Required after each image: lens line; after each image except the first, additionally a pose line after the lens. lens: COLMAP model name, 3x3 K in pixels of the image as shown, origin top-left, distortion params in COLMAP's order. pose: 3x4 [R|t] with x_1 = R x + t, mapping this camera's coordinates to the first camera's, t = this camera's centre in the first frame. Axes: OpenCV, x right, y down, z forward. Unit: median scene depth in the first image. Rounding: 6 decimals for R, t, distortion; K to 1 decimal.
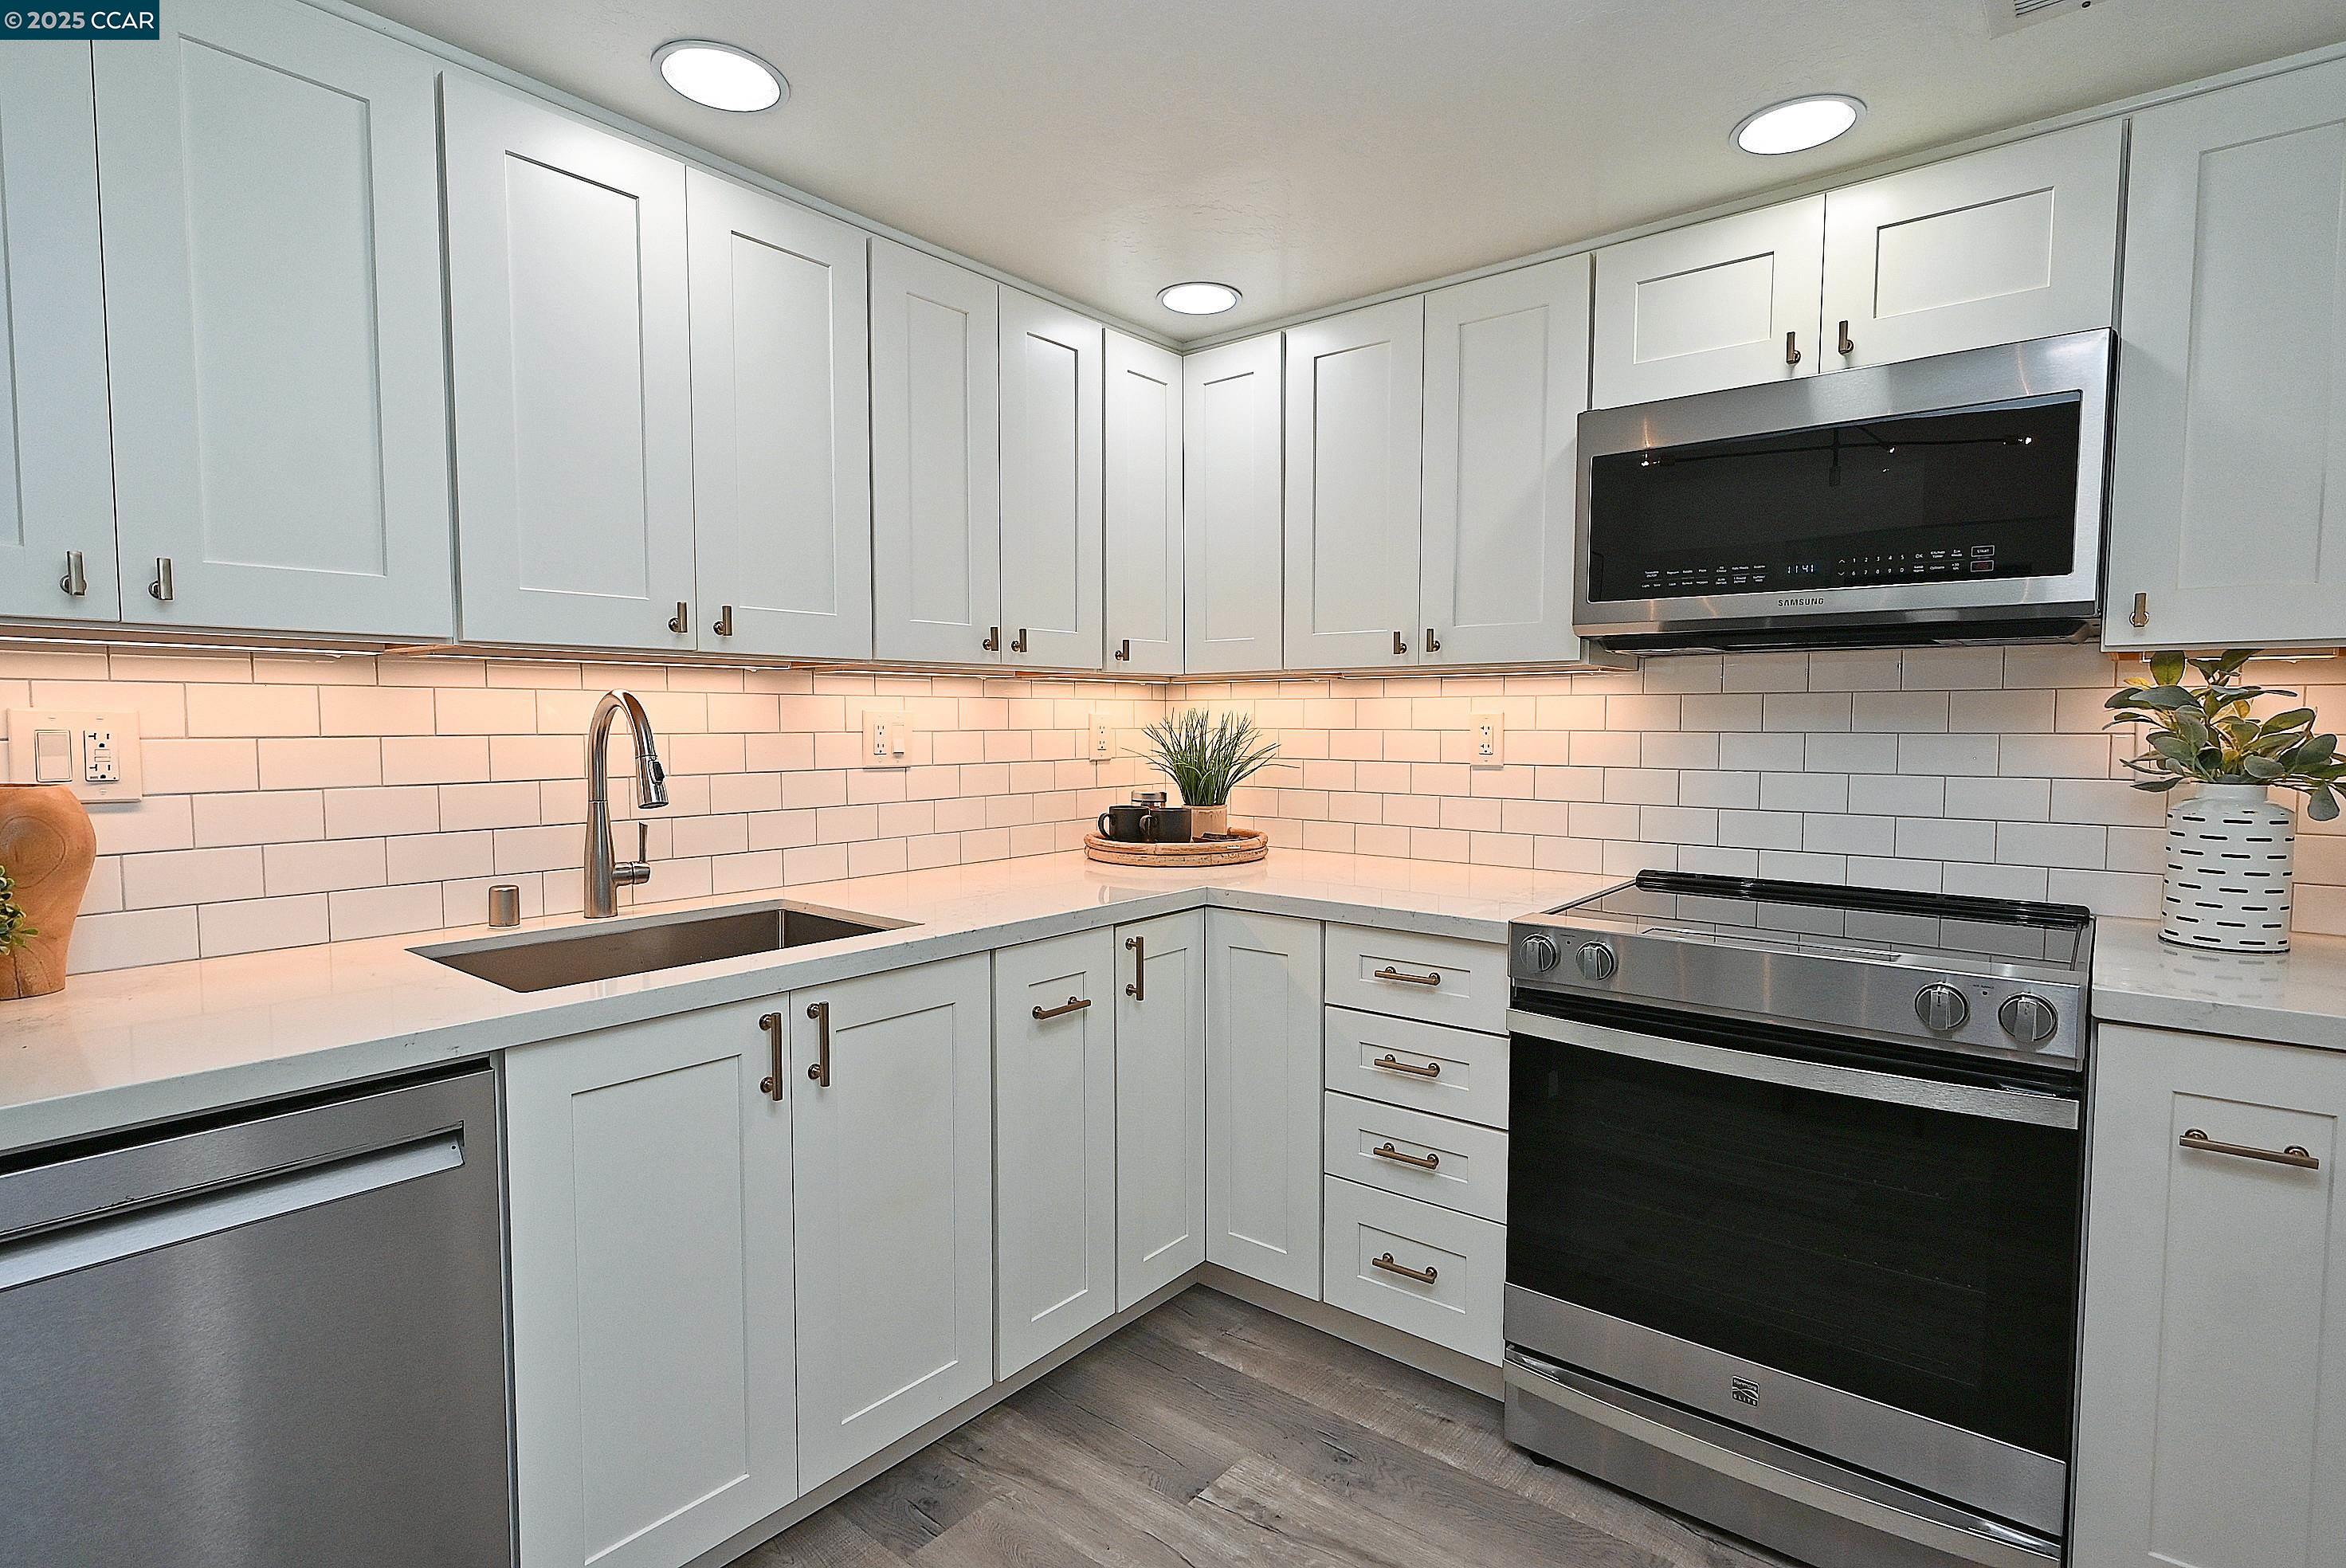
lens RADIAL K [[1156.1, 0, 1172.7], [0, 1156.1, 787.1], [0, 0, 1]] dist [-0.004375, -0.000208]
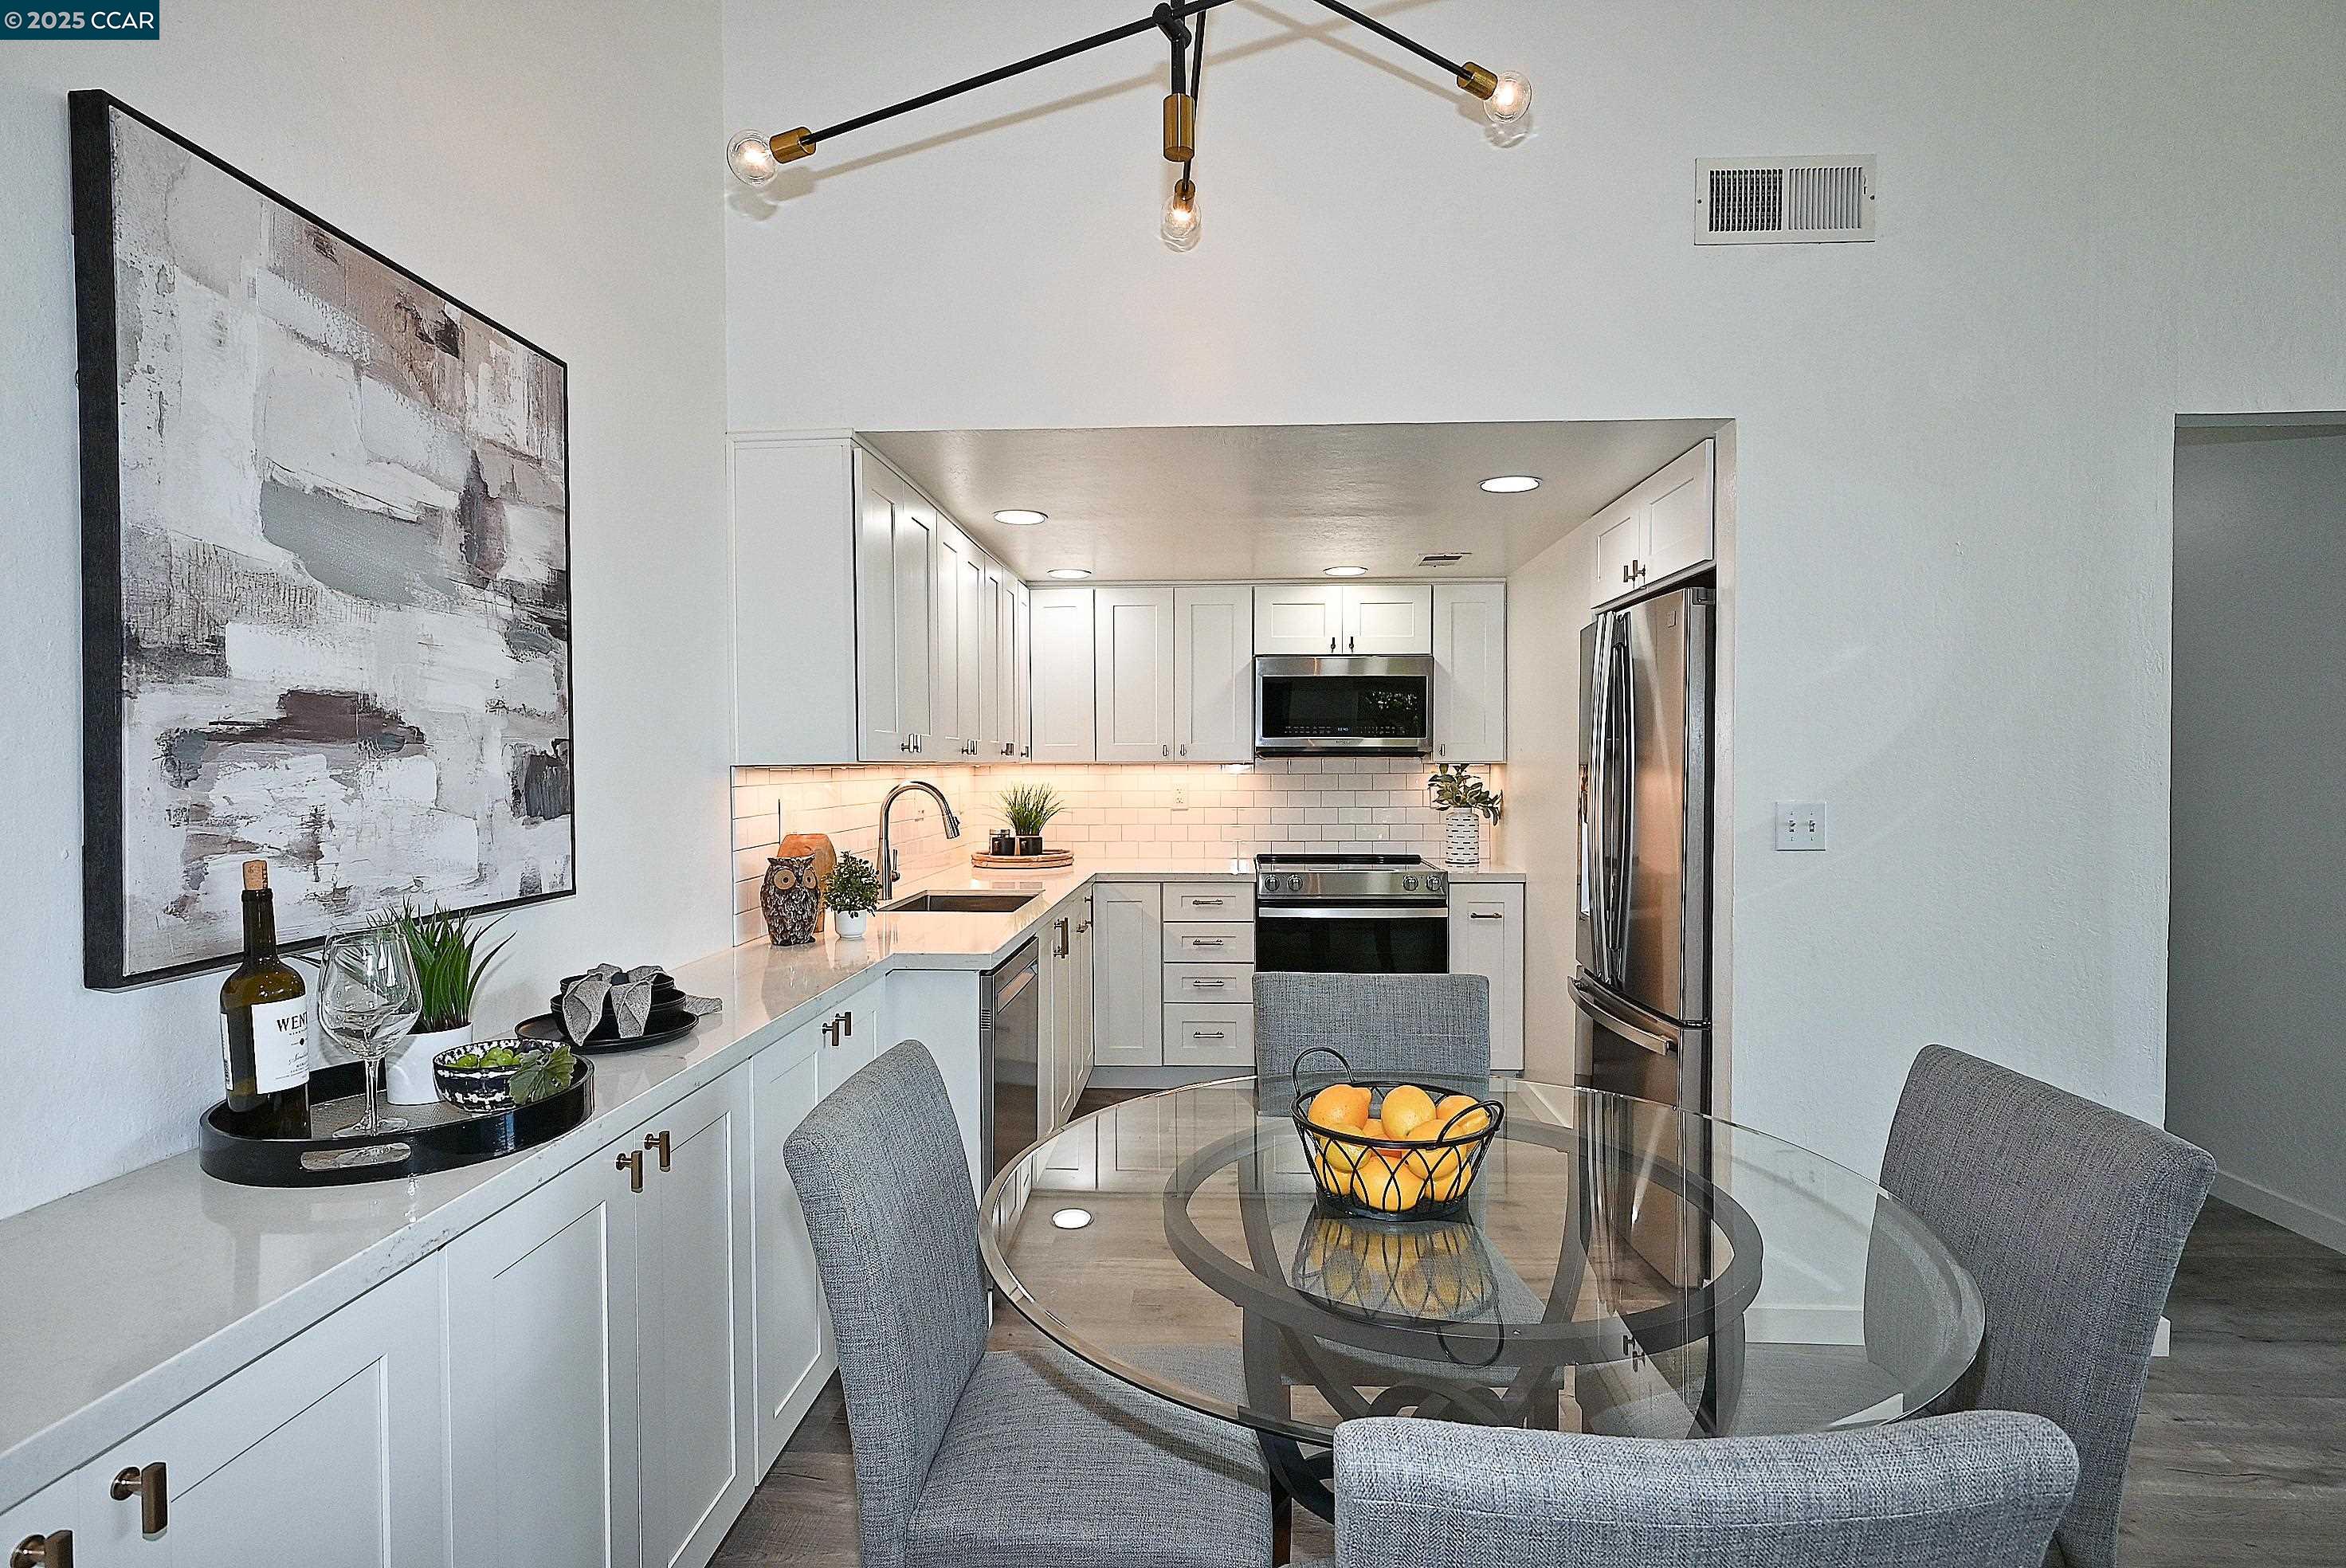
lens RADIAL K [[1156.1, 0, 1172.7], [0, 1156.1, 787.1], [0, 0, 1]] dist [-0.004375, -0.000208]
pose [[0.811072, -0.014395, 0.584770, -1.203178], [0.038032, 0.998880, -0.028161, 0.000557], [-0.583709, 0.045080, 0.810710, -0.826033]]
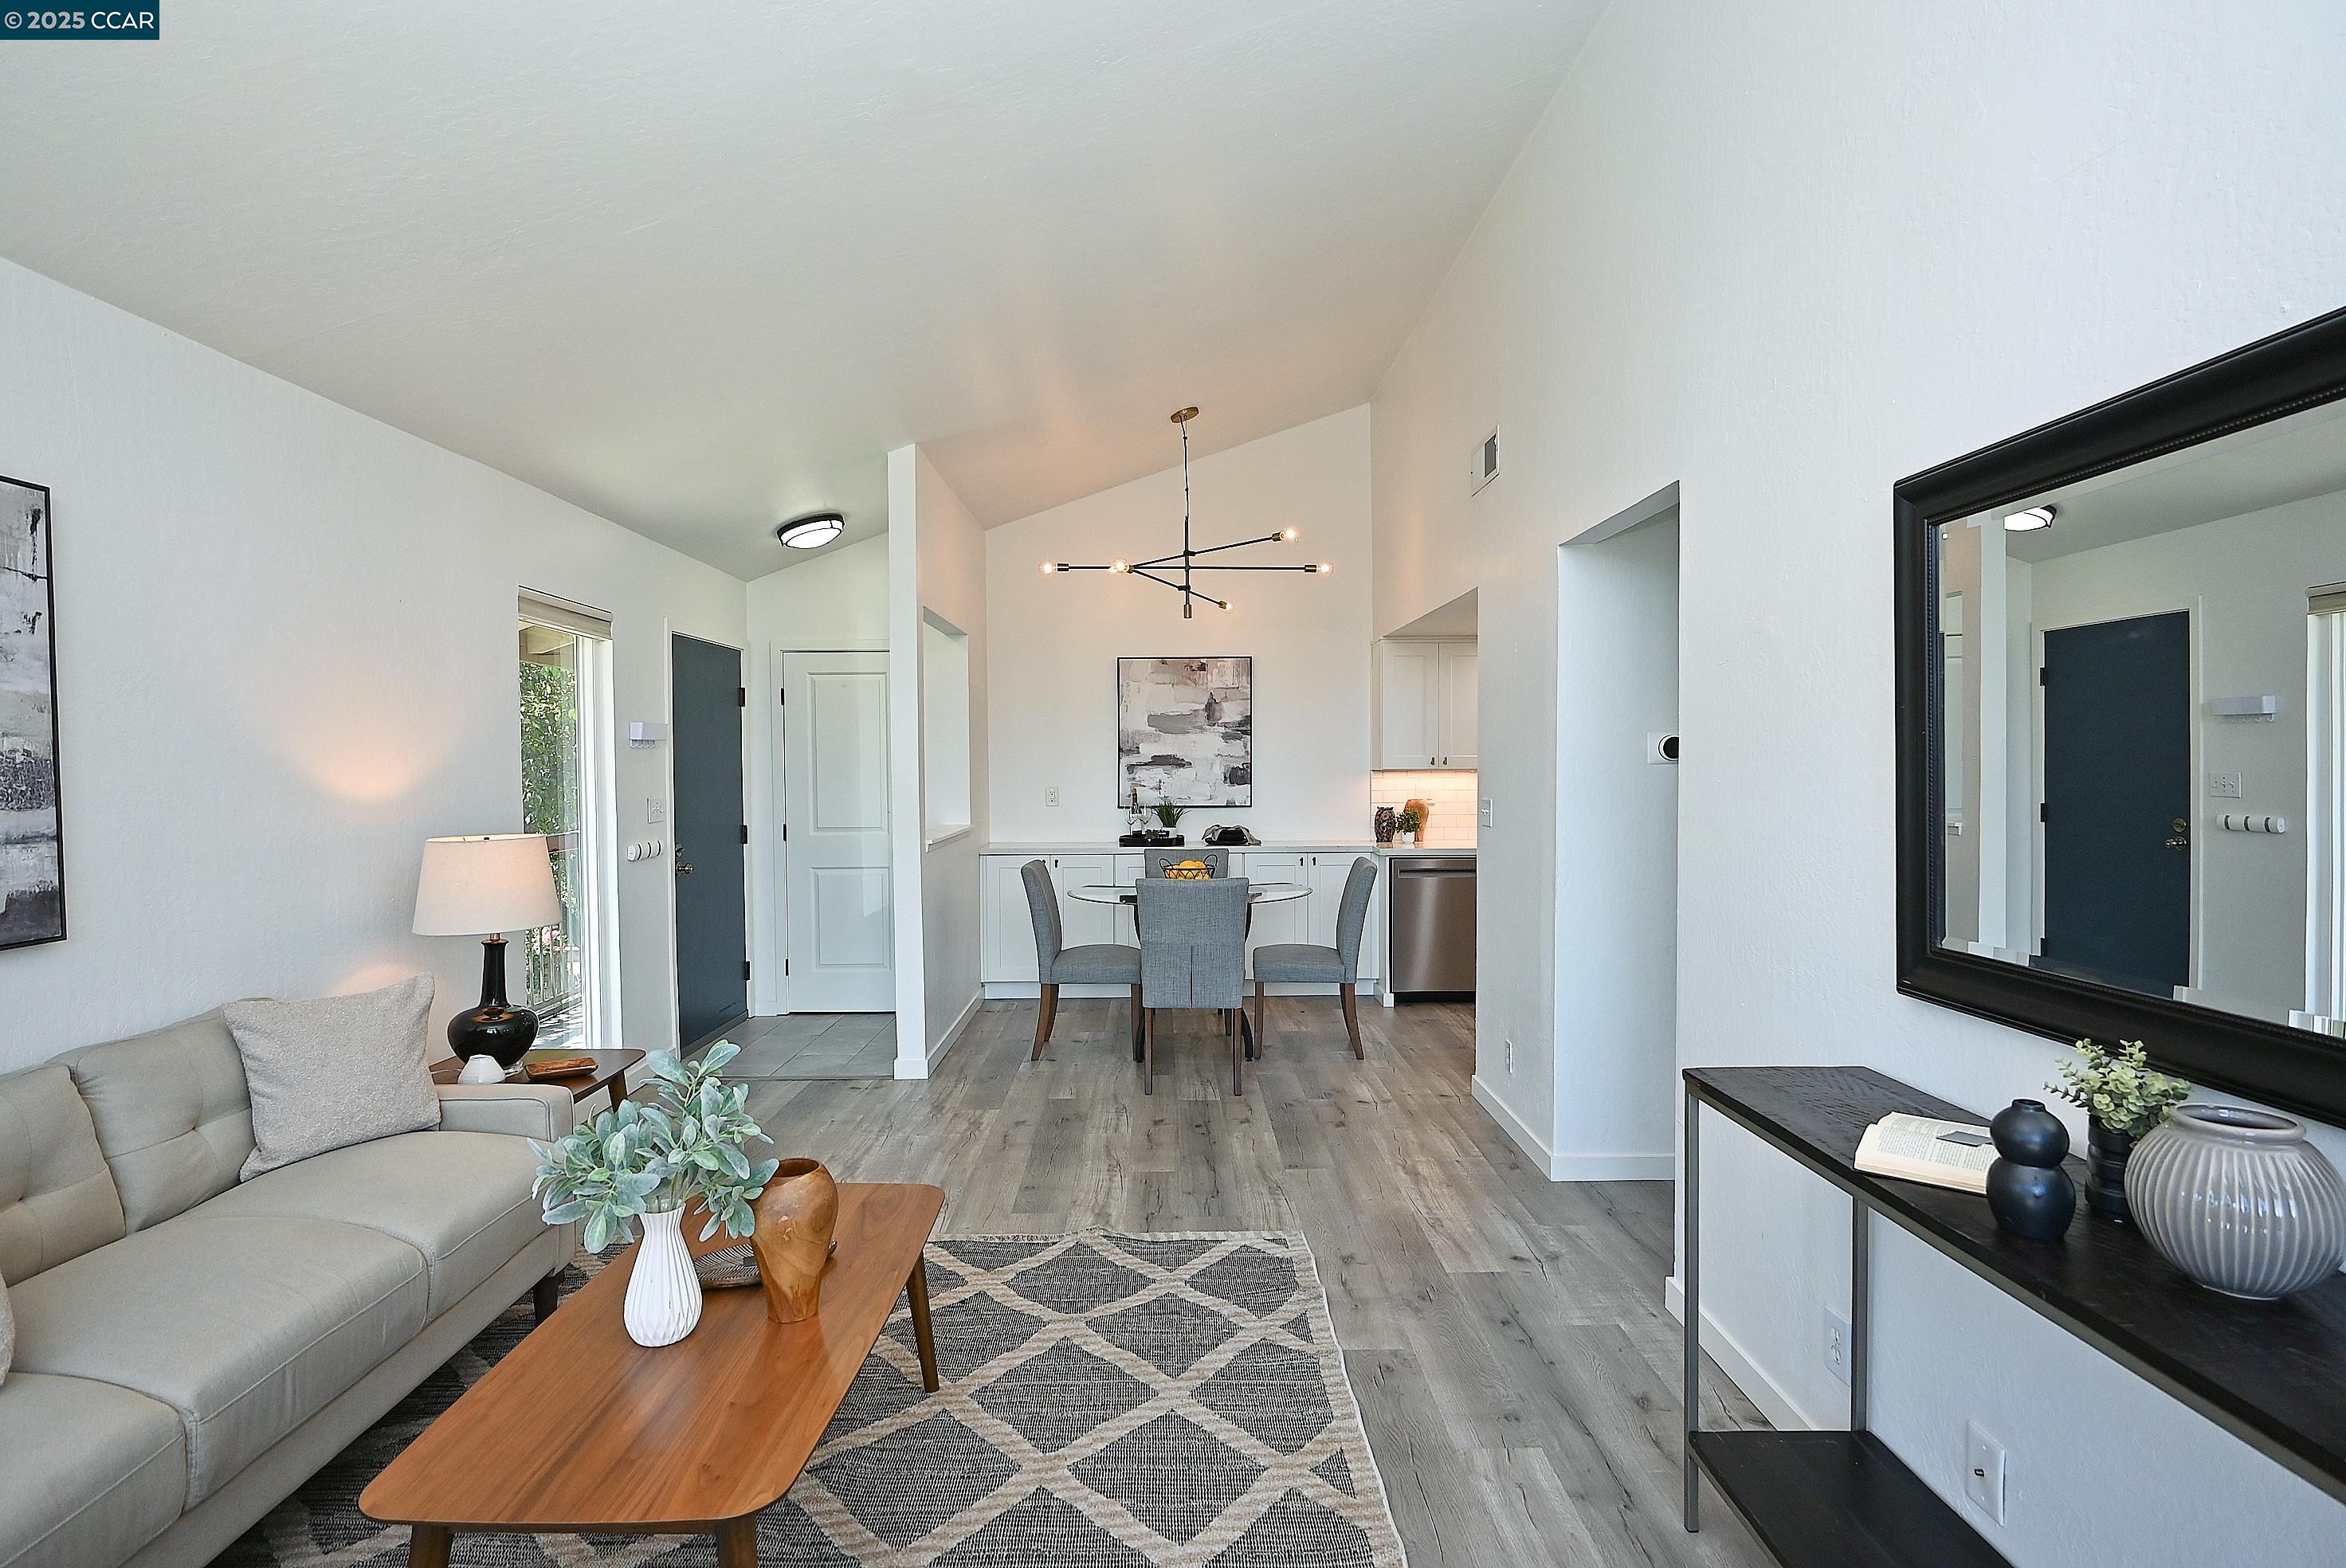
lens RADIAL K [[1156.1, 0, 1172.7], [0, 1156.1, 787.1], [0, 0, 1]] dist [-0.004375, -0.000208]
pose [[0.637581, 0.014614, -0.770245, 1.555092], [-0.042772, 0.998949, -0.016452, 0.053533], [0.769195, 0.043434, 0.637536, -2.156166]]
